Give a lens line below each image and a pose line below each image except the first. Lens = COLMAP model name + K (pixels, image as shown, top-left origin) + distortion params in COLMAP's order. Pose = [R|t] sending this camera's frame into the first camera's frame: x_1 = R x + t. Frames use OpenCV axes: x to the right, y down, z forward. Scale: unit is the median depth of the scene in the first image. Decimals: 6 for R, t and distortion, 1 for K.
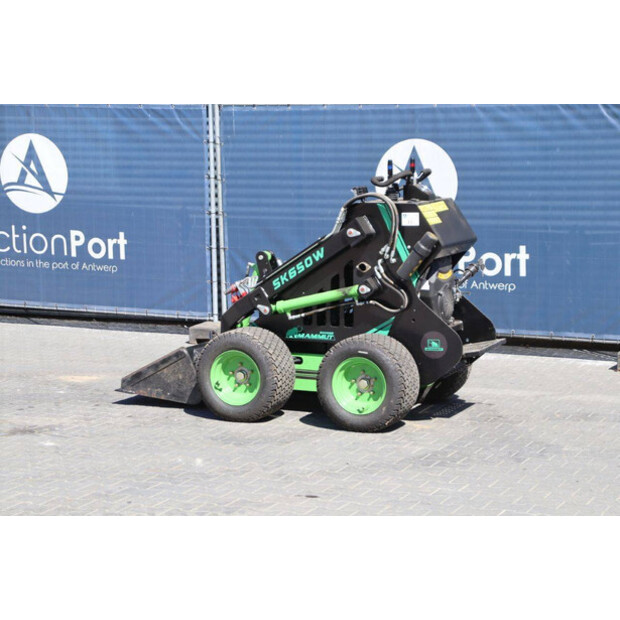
lens RADIAL K [[1451.6, 0, 310.0], [0, 1451.6, 310.0], [0, 0, 1]] dist [0.388086, 1.027098]
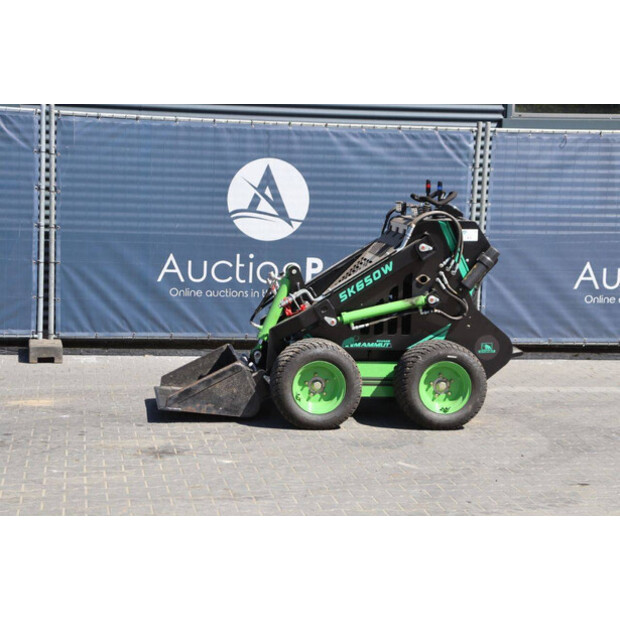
lens RADIAL K [[1451.6, 0, 310.0], [0, 1451.6, 310.0], [0, 0, 1]] dist [0.388086, 1.027098]
pose [[0.837097, -0.026916, 0.546393, -0.616503], [0.030622, 0.999528, 0.002323, -0.011241], [-0.546197, 0.014787, 0.837526, 0.129567]]
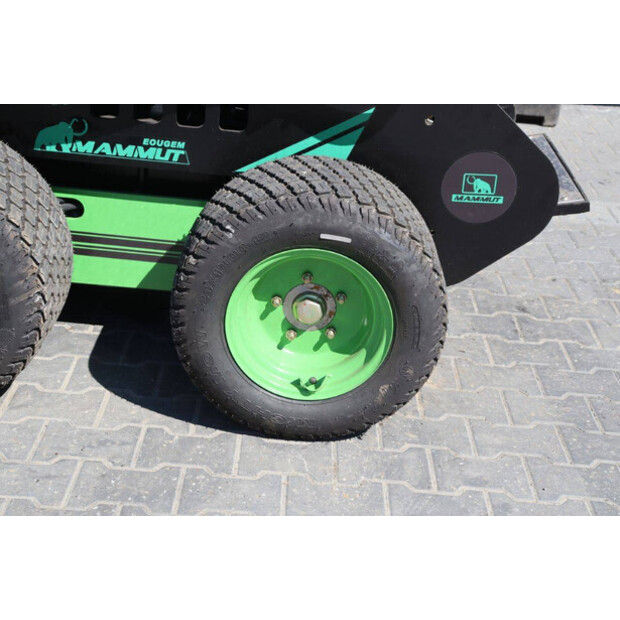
lens RADIAL K [[1023.4, 0, 310.0], [0, 1023.4, 310.0], [0, 0, 1]] dist [0.160191, 0.061966]
pose [[0.914028, -0.096193, 0.394081, -0.058819], [-0.044344, 0.941962, 0.332779, -0.031097], [-0.403220, -0.321644, 0.856714, 0.752677]]
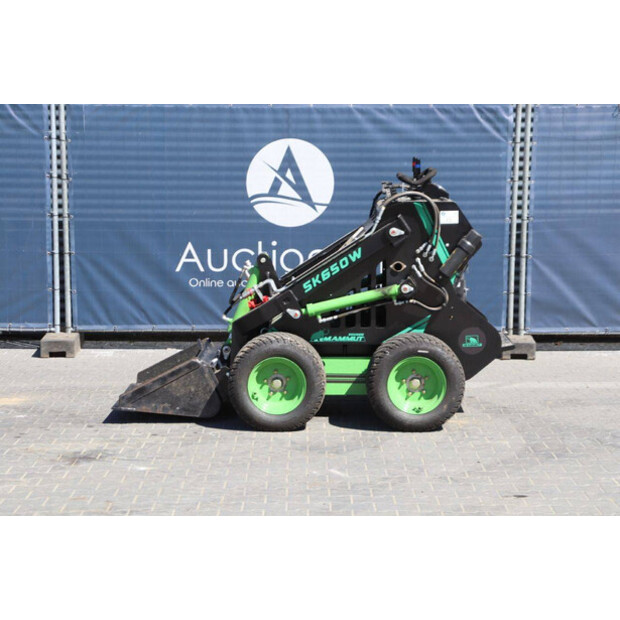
lens RADIAL K [[1451.6, 0, 310.0], [0, 1451.6, 310.0], [0, 0, 1]] dist [0.388086, 1.027098]
pose [[0.911273, -0.040637, 0.409793, -0.417603], [0.041274, 0.999121, 0.007294, -0.009259], [-0.409729, 0.010267, 0.912149, 0.113942]]
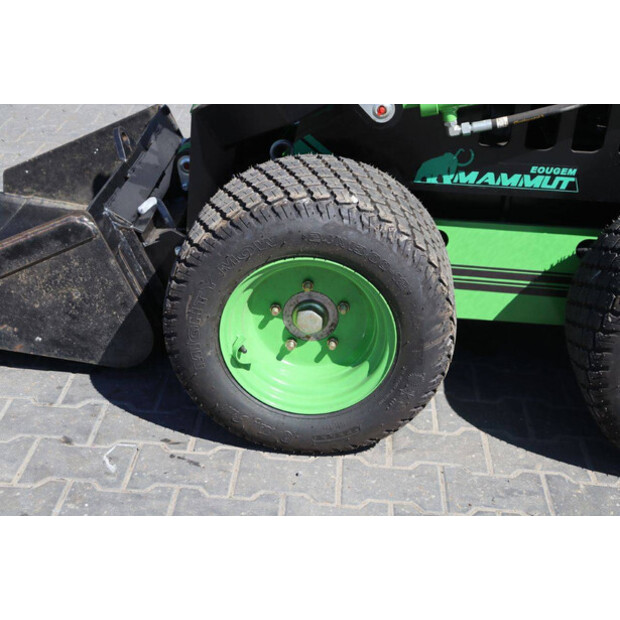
lens RADIAL K [[1023.4, 0, 310.0], [0, 1023.4, 310.0], [0, 0, 1]] dist [0.160191, 0.061966]
pose [[0.932936, -0.112505, 0.342014, -0.124757], [-0.013482, 0.938344, 0.345441, -0.035328], [-0.359790, -0.326885, 0.873898, 0.797836]]
